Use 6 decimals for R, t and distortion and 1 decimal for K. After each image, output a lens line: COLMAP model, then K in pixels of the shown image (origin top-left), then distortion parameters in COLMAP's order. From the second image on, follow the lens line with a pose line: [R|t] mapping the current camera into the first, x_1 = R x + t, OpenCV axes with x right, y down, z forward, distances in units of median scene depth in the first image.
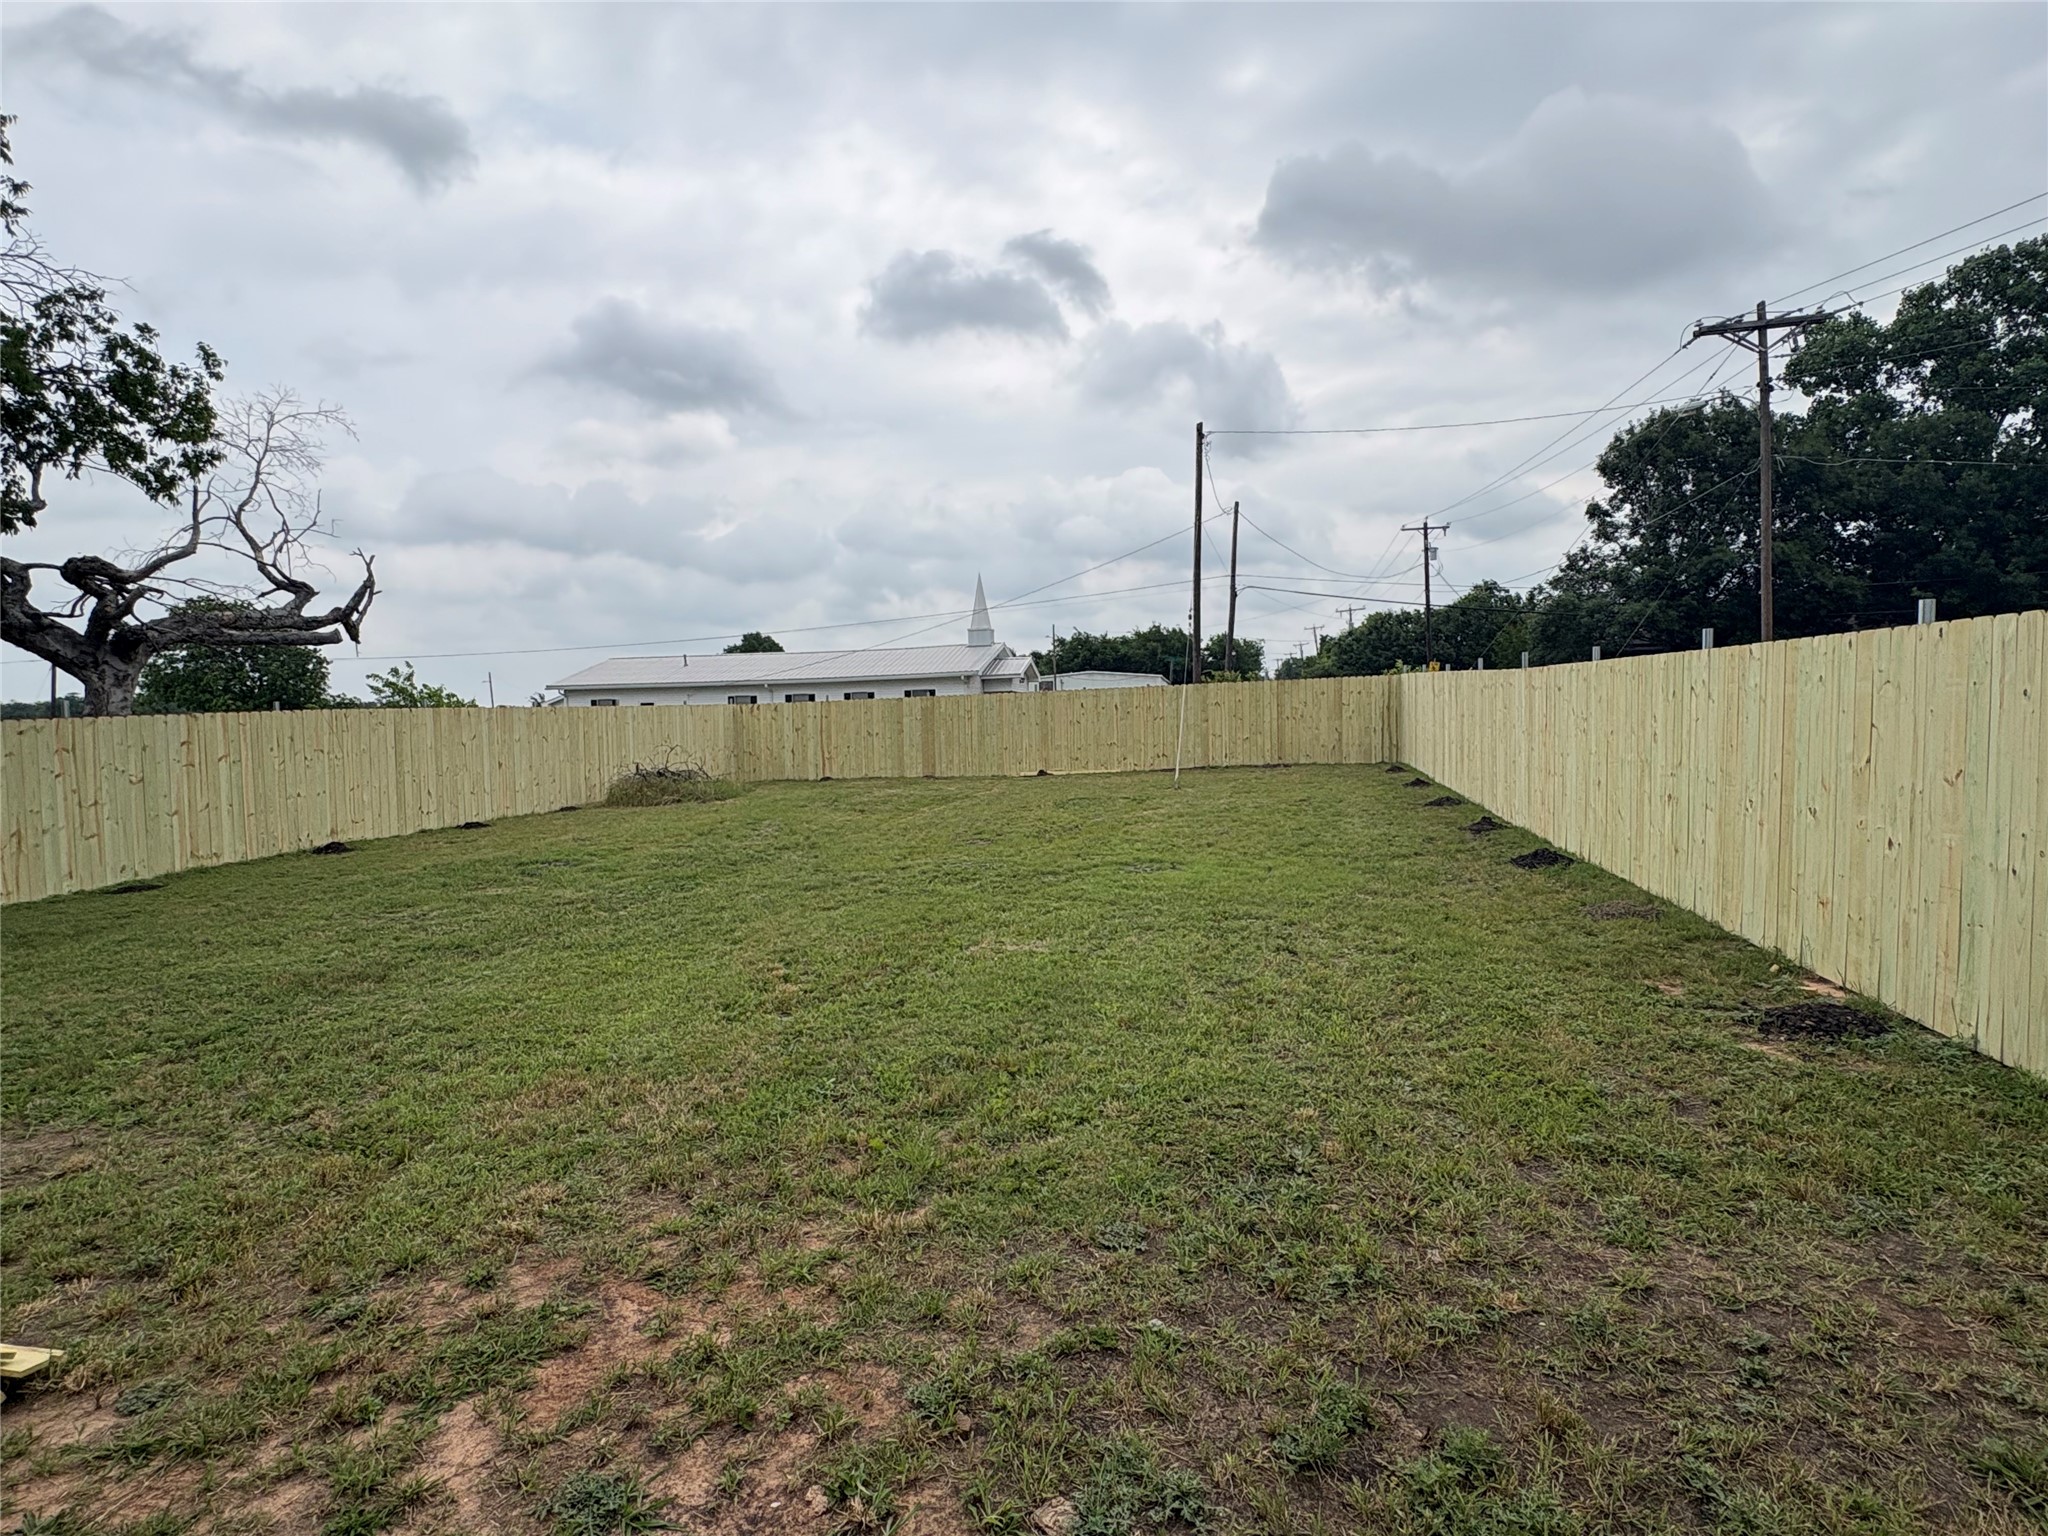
lens RADIAL K [[1059.4, 0, 1024.0], [0, 1059.4, 768.0], [0, 0, 1]] dist [-0.001016, 0.001381]
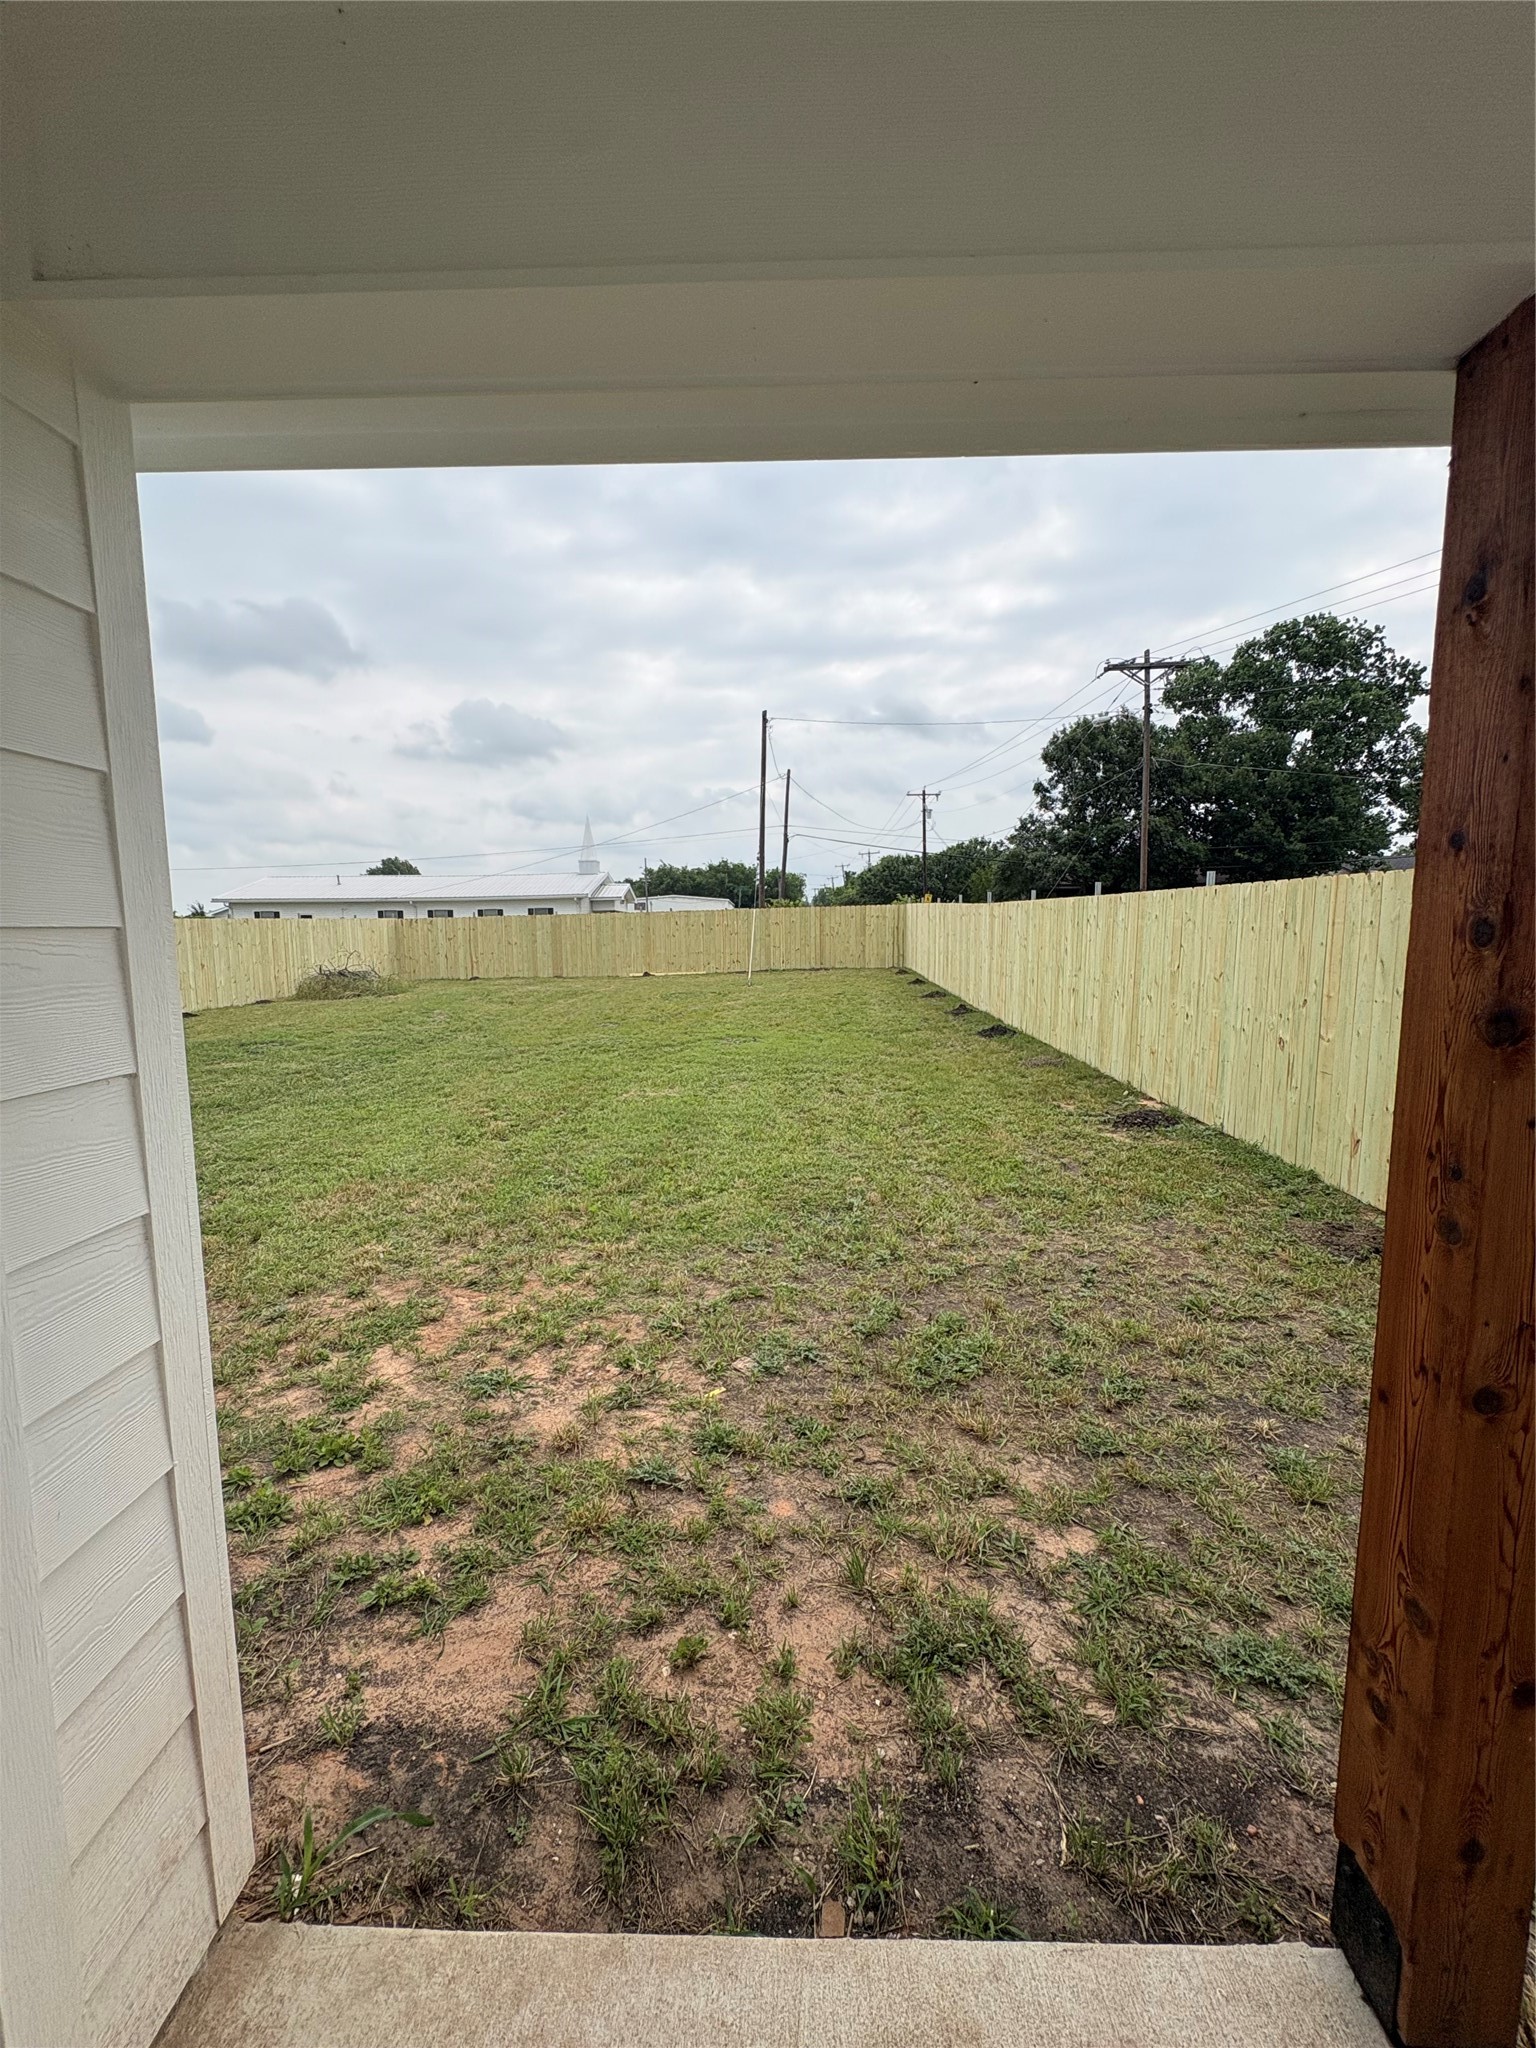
lens RADIAL K [[820.7, 0, 768.0], [0, 820.7, 1024.0], [0, 0, 1]] dist [-0.000781, -0.000103]
pose [[0.983925, -0.008022, 0.178400, -0.037309], [-0.003523, 0.997924, 0.064305, 0.001048], [-0.178545, -0.063900, 0.981855, -0.082899]]
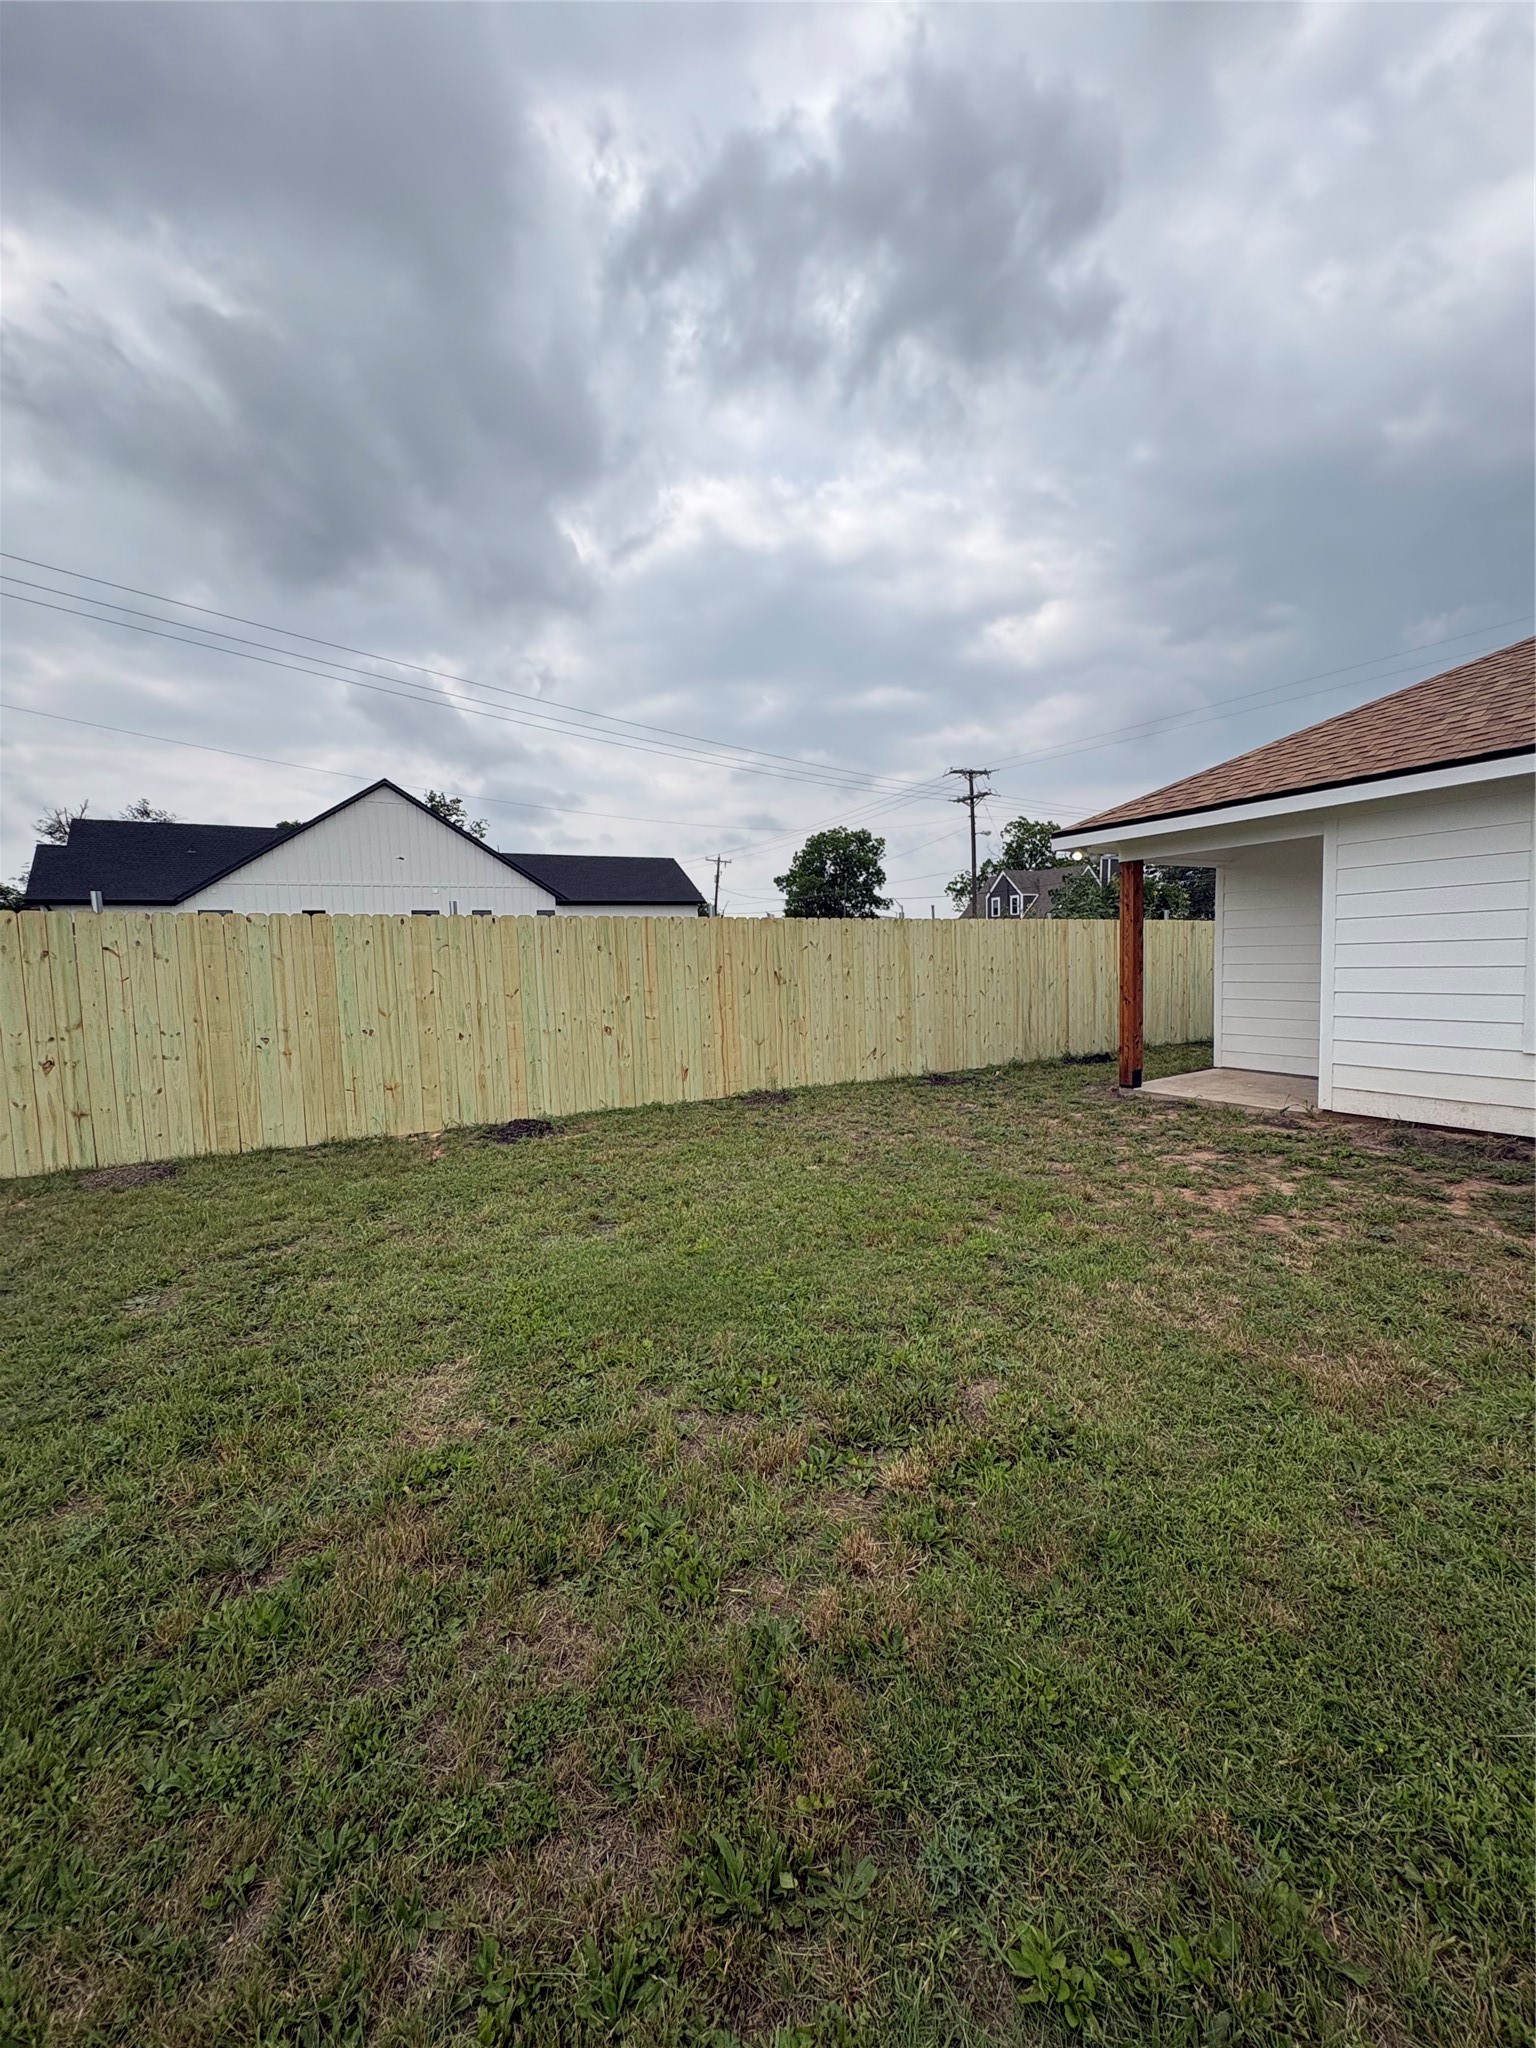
lens RADIAL K [[820.7, 0, 768.0], [0, 820.7, 1024.0], [0, 0, 1]] dist [-0.000781, -0.000103]
pose [[-0.652837, -0.020154, 0.757230, -0.282014], [0.081769, 0.991930, 0.096897, -0.020361], [-0.753072, 0.125176, -0.645920, 0.746956]]
